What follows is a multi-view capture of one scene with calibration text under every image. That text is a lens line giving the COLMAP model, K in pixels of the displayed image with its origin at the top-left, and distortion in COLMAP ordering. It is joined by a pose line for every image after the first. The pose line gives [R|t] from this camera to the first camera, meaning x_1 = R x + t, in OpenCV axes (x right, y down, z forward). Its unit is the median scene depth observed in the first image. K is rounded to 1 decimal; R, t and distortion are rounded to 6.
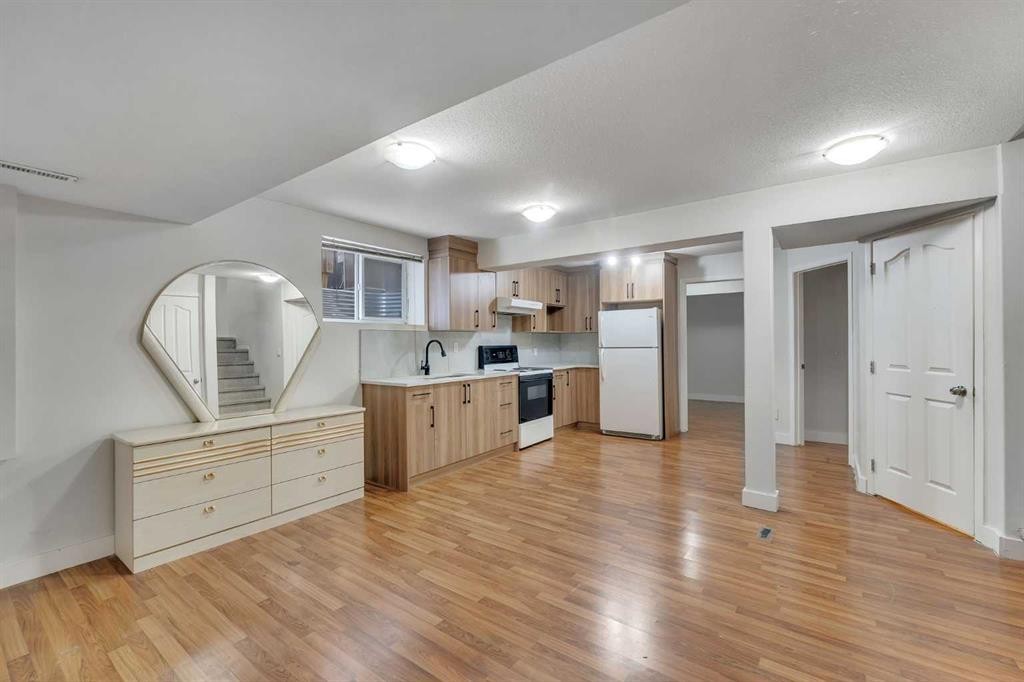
lens RADIAL K [[432.9, 0, 507.1], [0, 432.9, 341.2], [0, 0, 1]] dist [-0.001723, 0.000658]
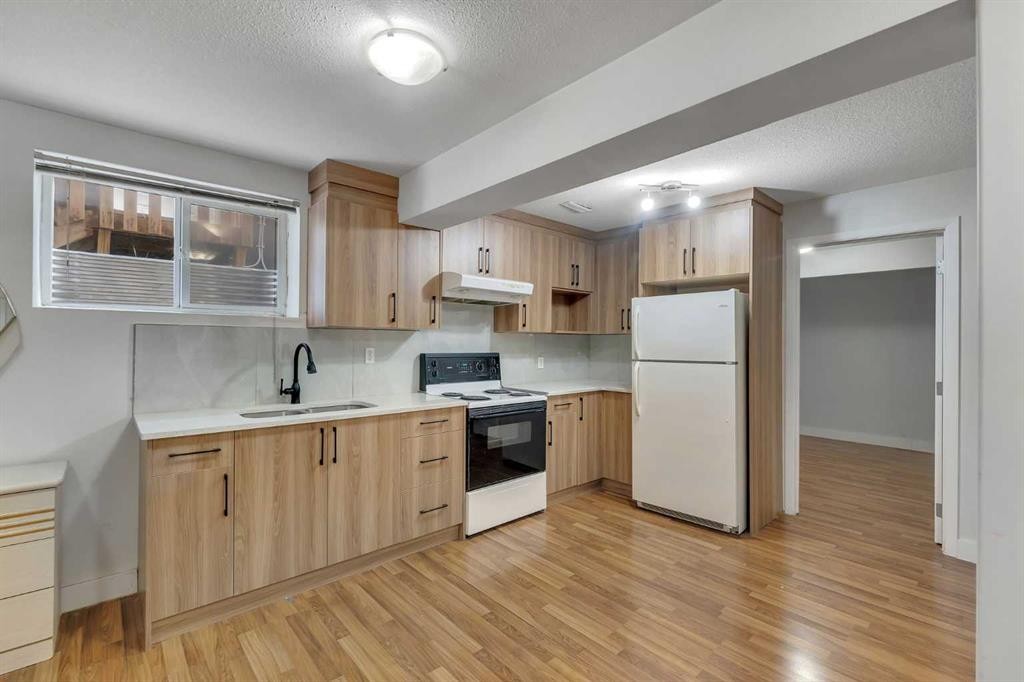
lens RADIAL K [[452.5, 0, 507.4], [0, 452.5, 340.2], [0, 0, 1]] dist [-0.002058, -0.000385]
pose [[0.977975, 0.015019, -0.208182, 0.201300], [-0.015445, 0.999881, -0.000421, -0.010176], [0.208151, 0.003627, 0.978090, 0.423018]]
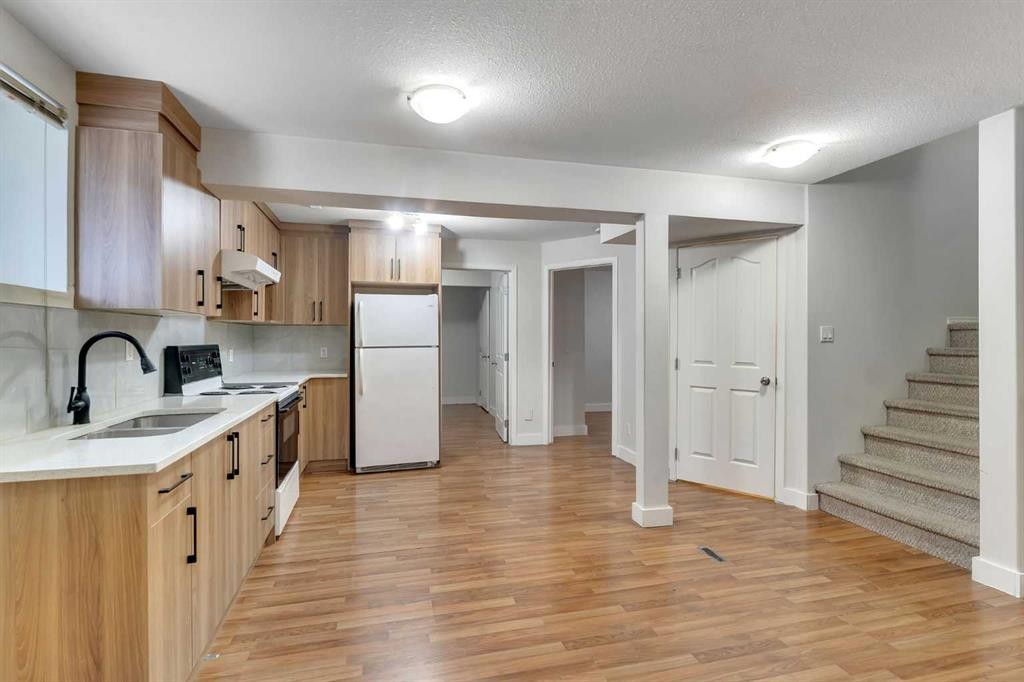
lens RADIAL K [[472.8, 0, 500.2], [0, 472.8, 336.9], [0, 0, 1]] dist [0.000639, 0.000419]
pose [[0.634466, 0.007184, 0.772917, -0.249742], [-0.005538, 0.999973, -0.004748, 0.001021], [-0.772931, -0.001268, 0.634489, 0.409321]]
